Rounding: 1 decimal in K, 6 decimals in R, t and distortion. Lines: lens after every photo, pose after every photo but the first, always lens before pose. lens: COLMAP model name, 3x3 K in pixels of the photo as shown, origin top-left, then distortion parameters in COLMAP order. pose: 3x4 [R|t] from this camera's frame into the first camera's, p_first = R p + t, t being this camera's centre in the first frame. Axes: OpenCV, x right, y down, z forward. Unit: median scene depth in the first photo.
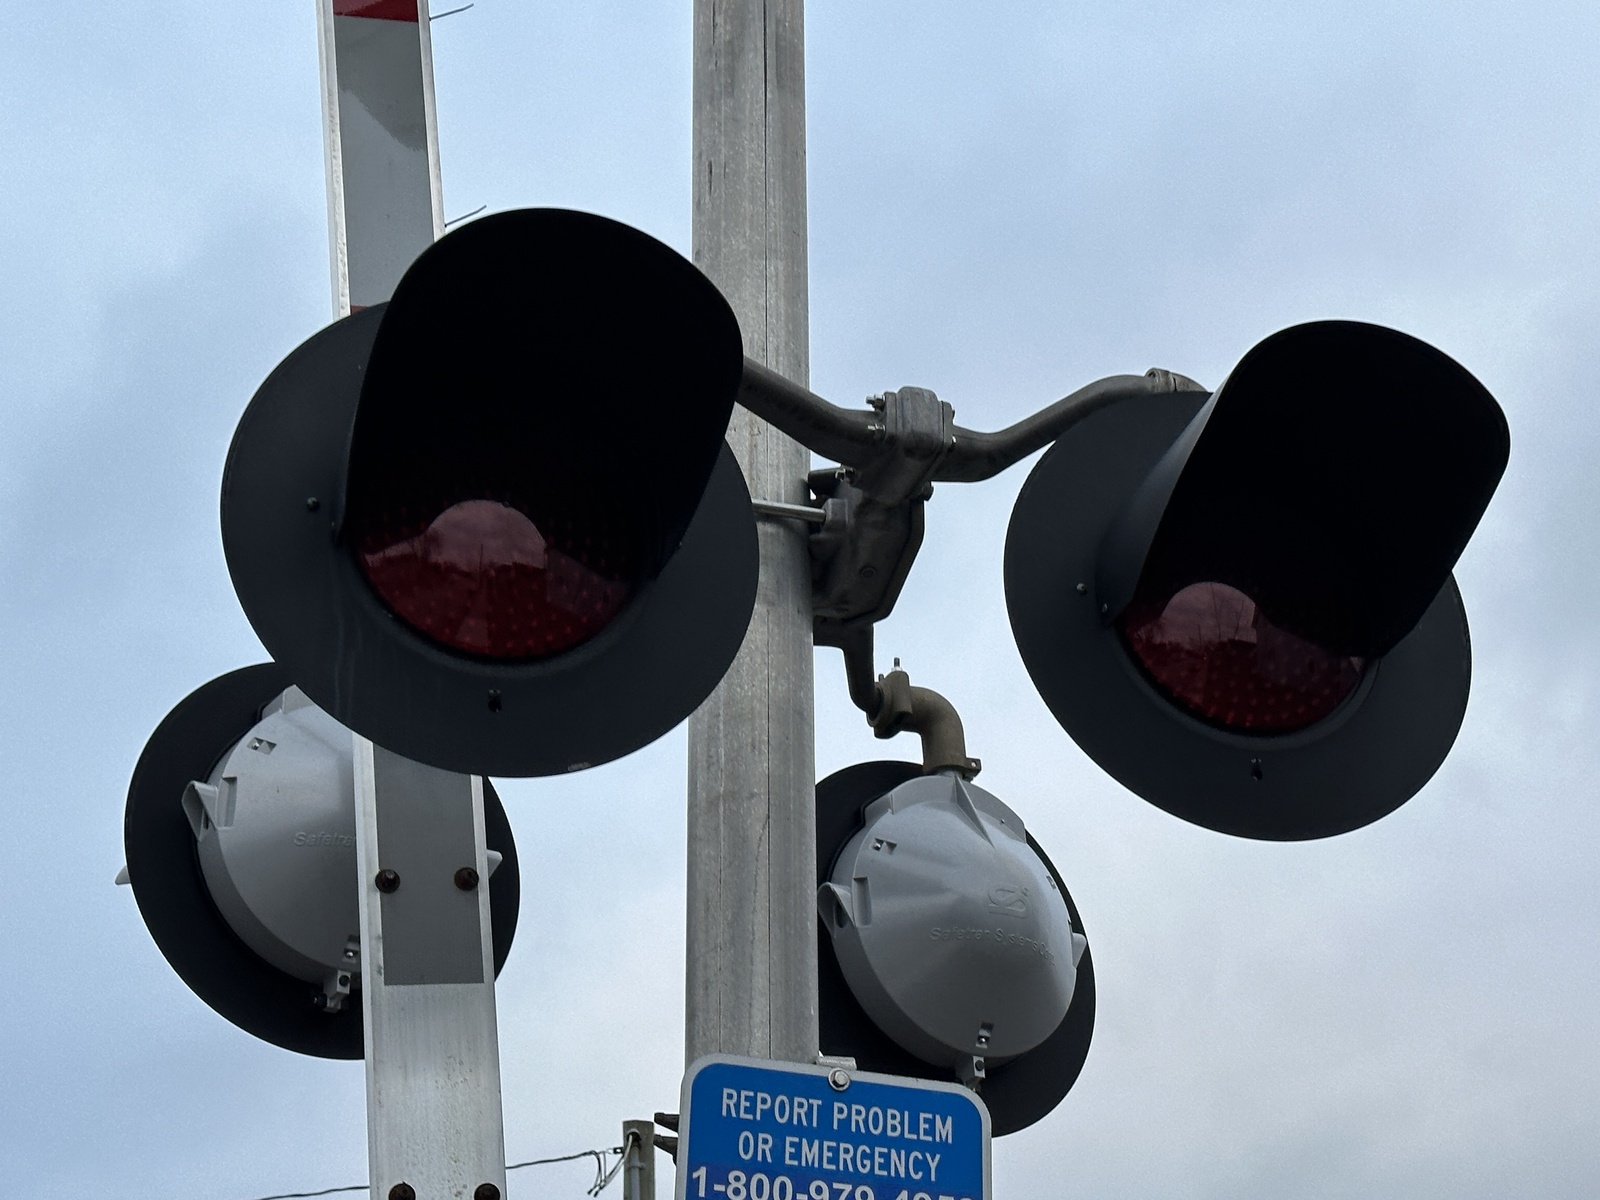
lens RADIAL K [[2941.8, 0, 822.6], [0, 2941.8, 599.5], [0, 0, 1]] dist [0.227276, -0.031339]
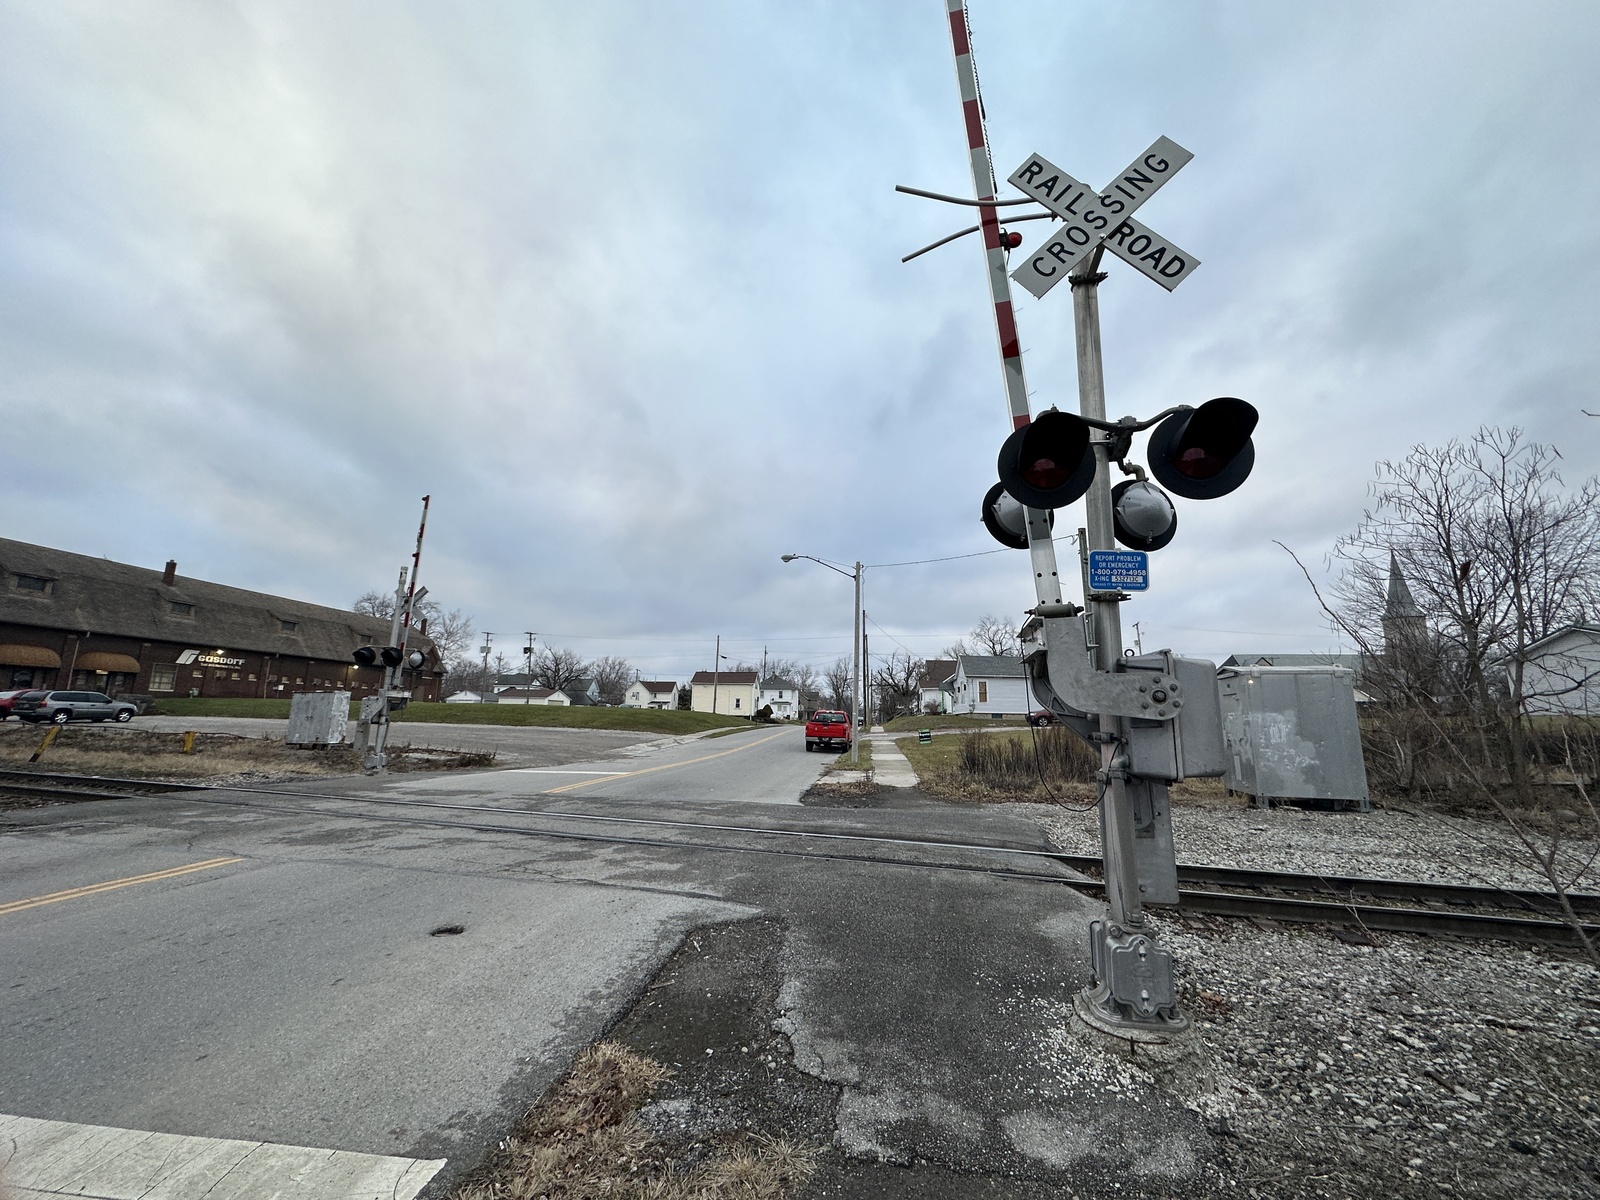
lens RADIAL K [[634.7, 0, 801.3], [0, 634.7, 598.3], [0, 0, 1]] dist [-0.002020, 0.000437]
pose [[0.884846, -0.054716, -0.462659, 0.026482], [0.176702, 0.958292, 0.224616, -0.139389], [0.431073, -0.280504, 0.857610, -0.354534]]
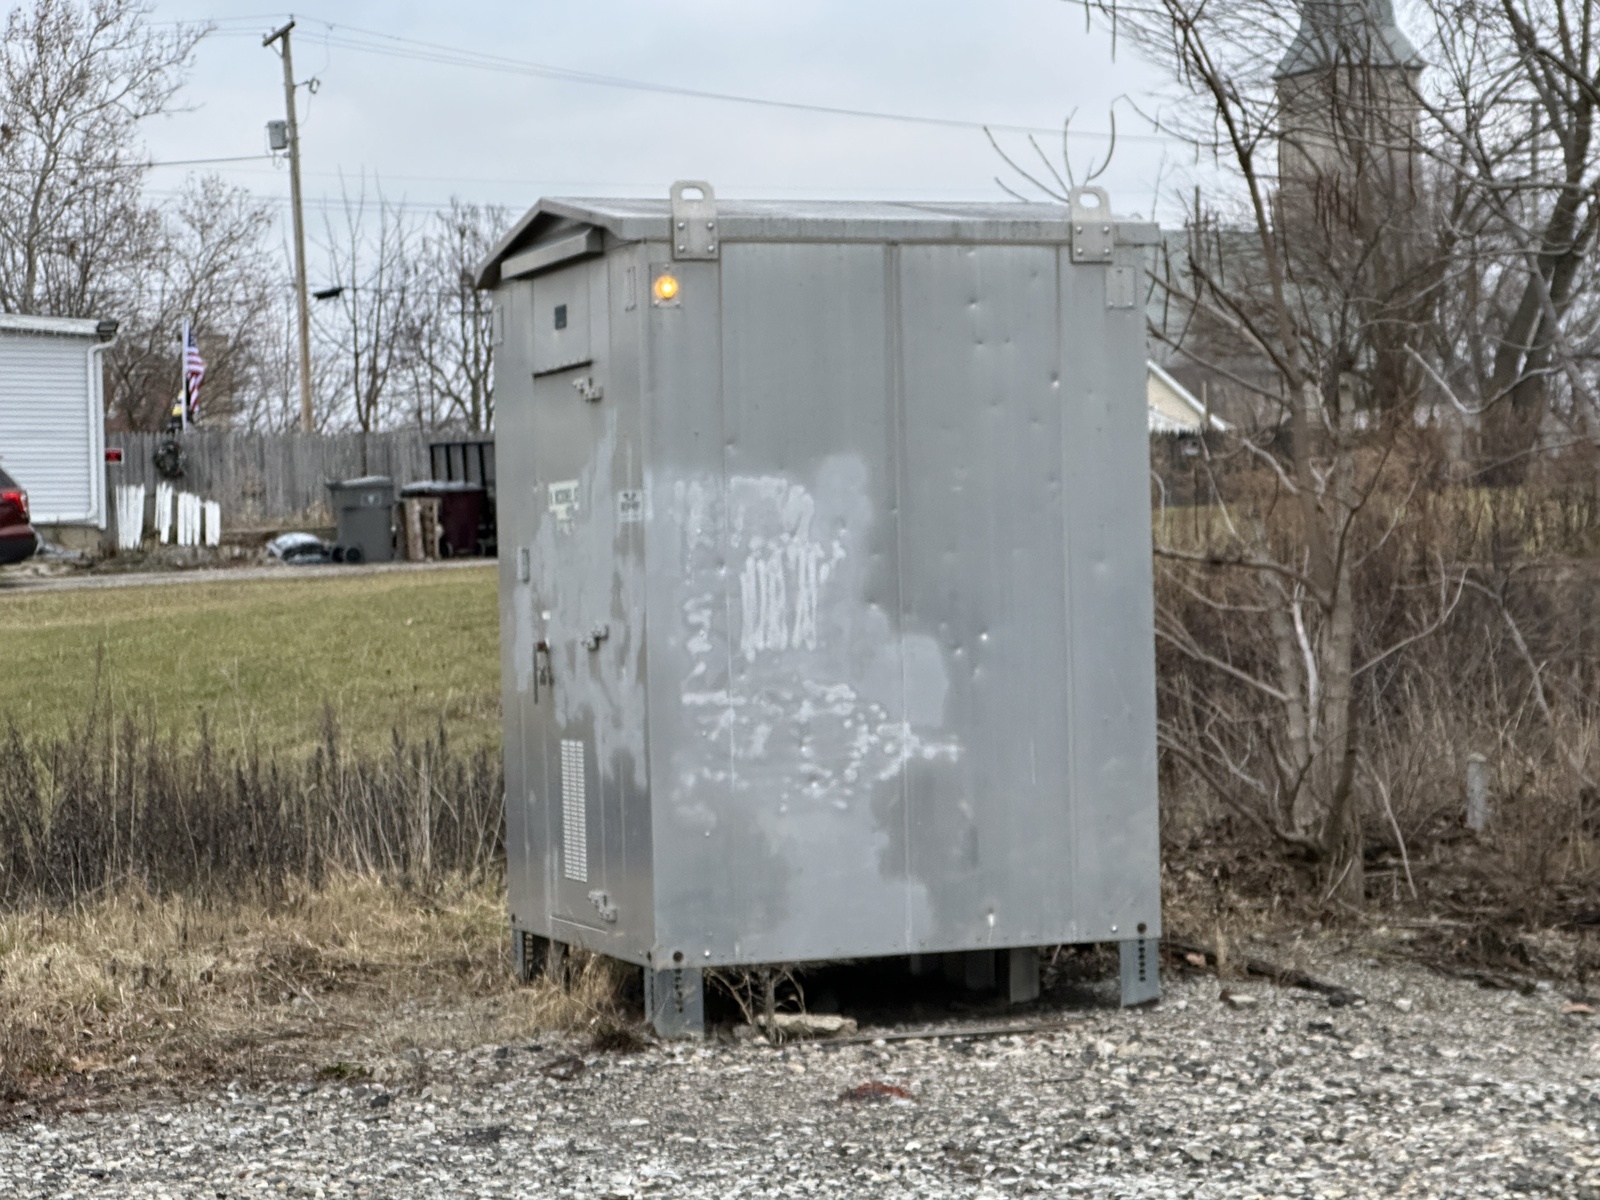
lens RADIAL K [[3682.6, 0, 800.1], [0, 3682.6, 600.3], [0, 0, 1]] dist [0.065832, 0.341296]
pose [[0.991336, -0.004373, 0.131278, 0.355814], [-0.055065, 0.893545, 0.445584, 0.485106], [-0.119251, -0.448953, 0.885562, 0.899109]]
